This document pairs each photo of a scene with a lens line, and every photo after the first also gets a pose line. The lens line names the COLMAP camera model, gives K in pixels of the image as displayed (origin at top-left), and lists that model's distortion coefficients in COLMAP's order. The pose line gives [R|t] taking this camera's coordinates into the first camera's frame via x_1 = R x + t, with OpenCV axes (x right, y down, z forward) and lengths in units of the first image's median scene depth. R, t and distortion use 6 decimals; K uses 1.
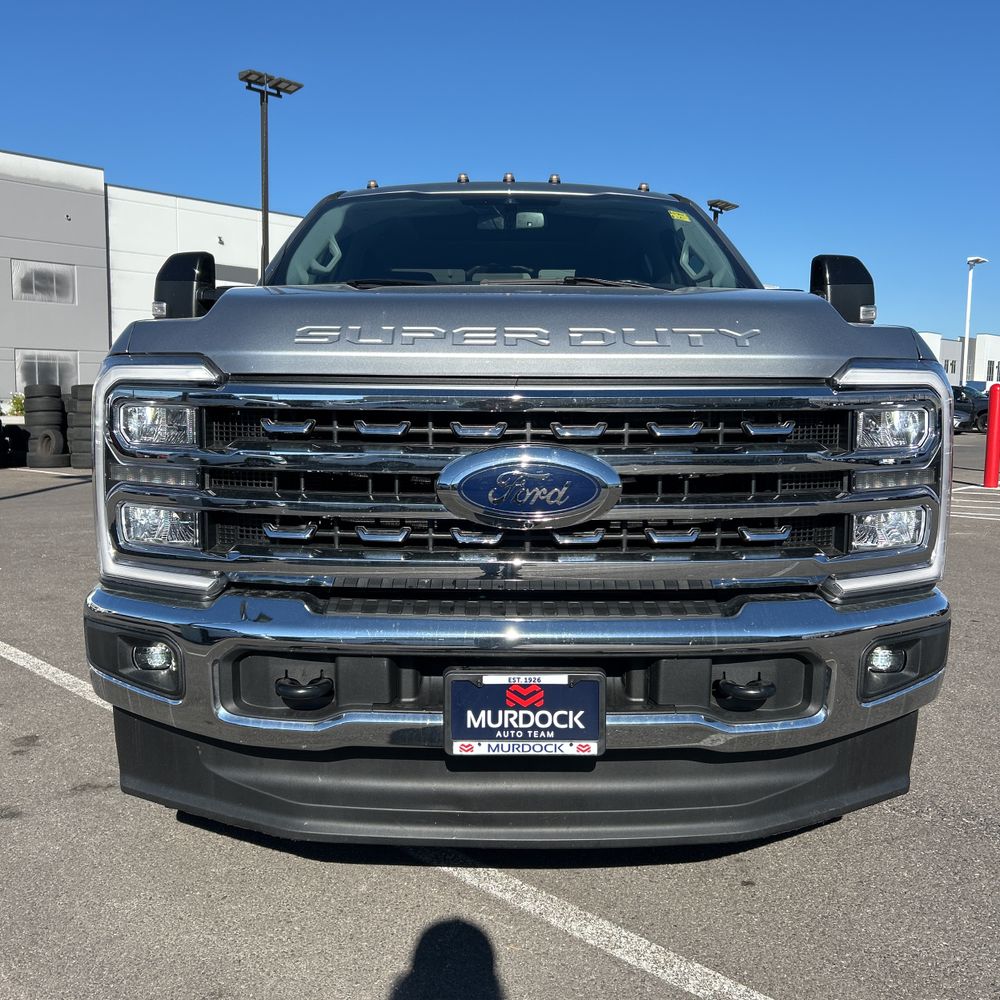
lens RADIAL K [[1005.8, 0, 510.6], [0, 1005.8, 498.1], [0, 0, 1]] dist [0.127805, -0.266412]
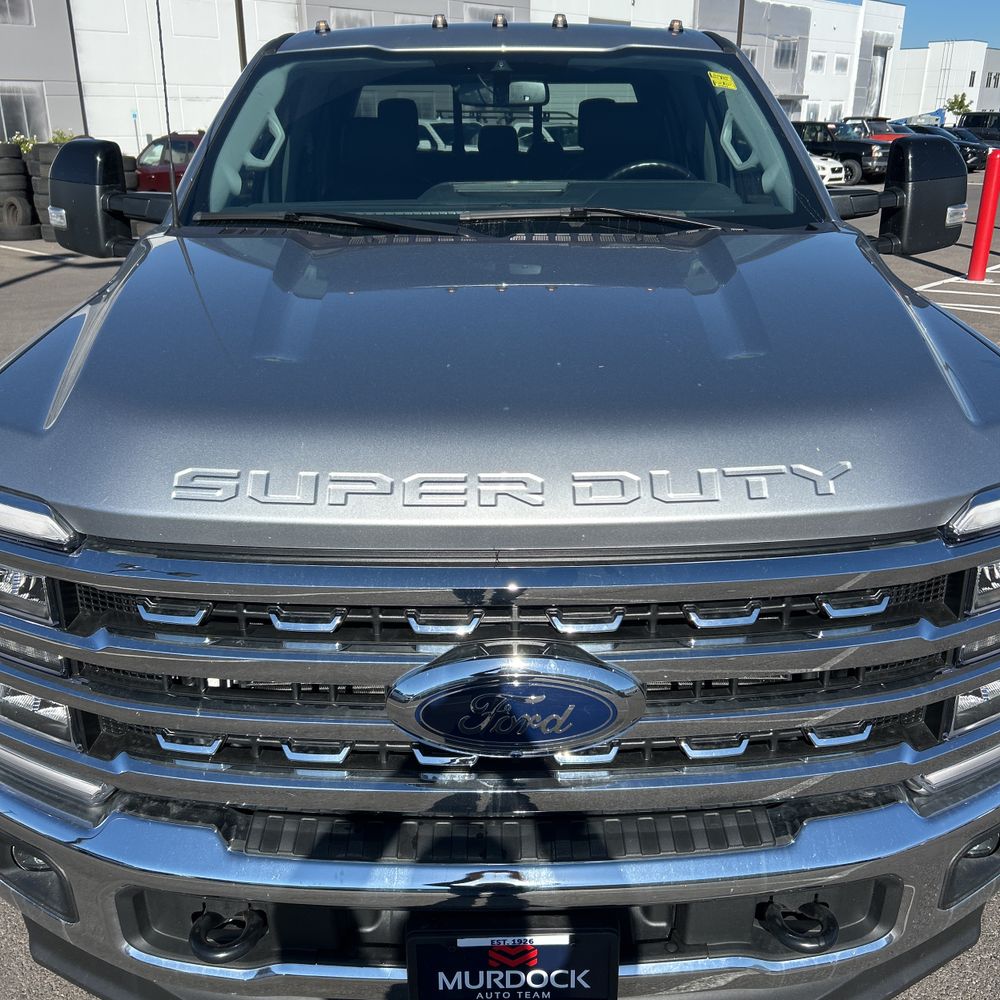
lens RADIAL K [[1010.0, 0, 519.3], [0, 1010.0, 499.8], [0, 0, 1]] dist [0.045834, -0.028190]
pose [[0.999967, -0.007956, -0.001848, 0.022279], [0.008163, 0.965442, 0.260489, -0.325298], [-0.000289, -0.260495, 0.965475, 0.332006]]
